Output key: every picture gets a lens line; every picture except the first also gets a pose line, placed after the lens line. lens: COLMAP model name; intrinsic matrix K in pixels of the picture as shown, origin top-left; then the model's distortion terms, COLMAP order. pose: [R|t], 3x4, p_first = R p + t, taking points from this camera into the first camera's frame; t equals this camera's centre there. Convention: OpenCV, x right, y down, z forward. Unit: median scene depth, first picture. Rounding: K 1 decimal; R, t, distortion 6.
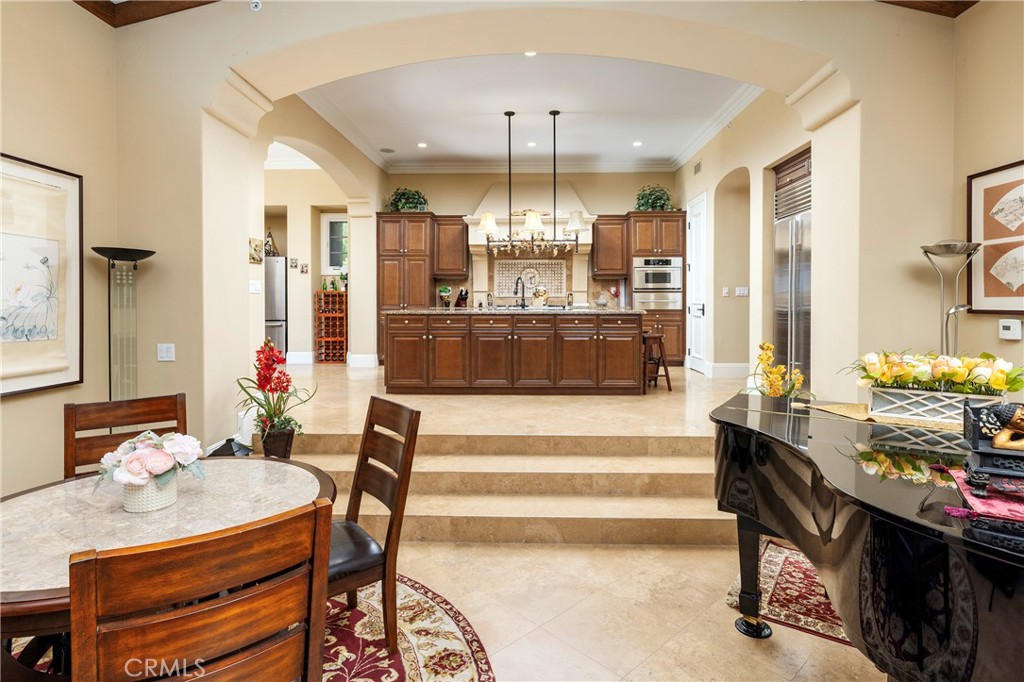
lens RADIAL K [[533.4, 0, 534.5], [0, 533.4, 286.9], [0, 0, 1]] dist [0.001458, -0.000234]
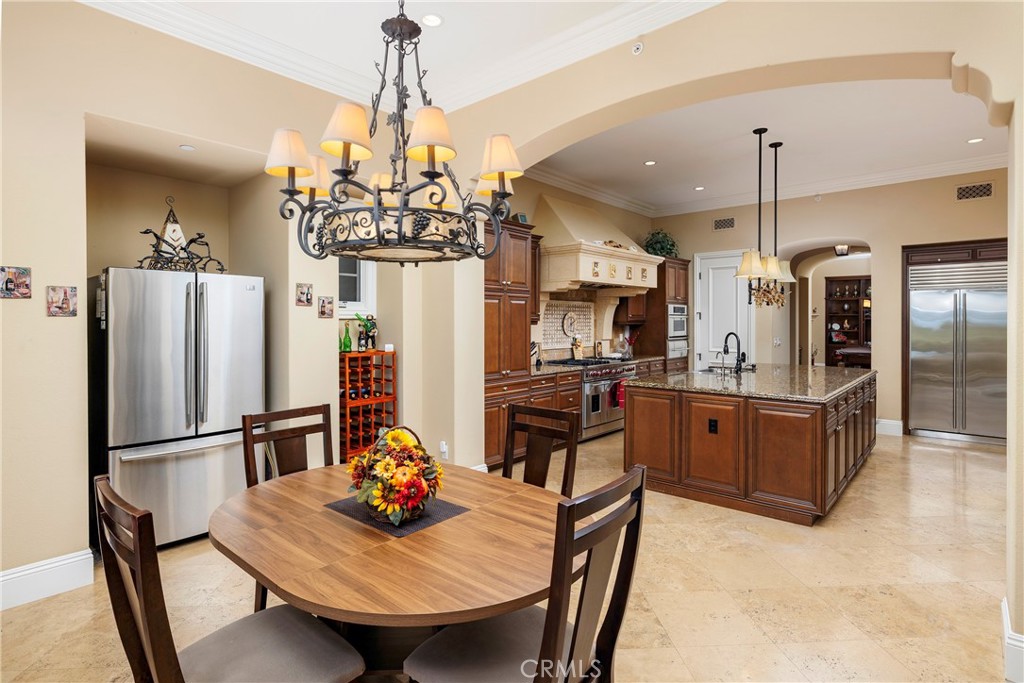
lens RADIAL K [[519.9, 0, 383.1], [0, 519.9, 316.3], [0, 0, 1]] dist [0.000568, -0.000015]
pose [[0.616644, -0.004104, 0.787232, -0.885752], [-0.021476, 0.999527, 0.022033, -0.043877], [-0.786949, -0.030493, 0.616264, 0.823722]]
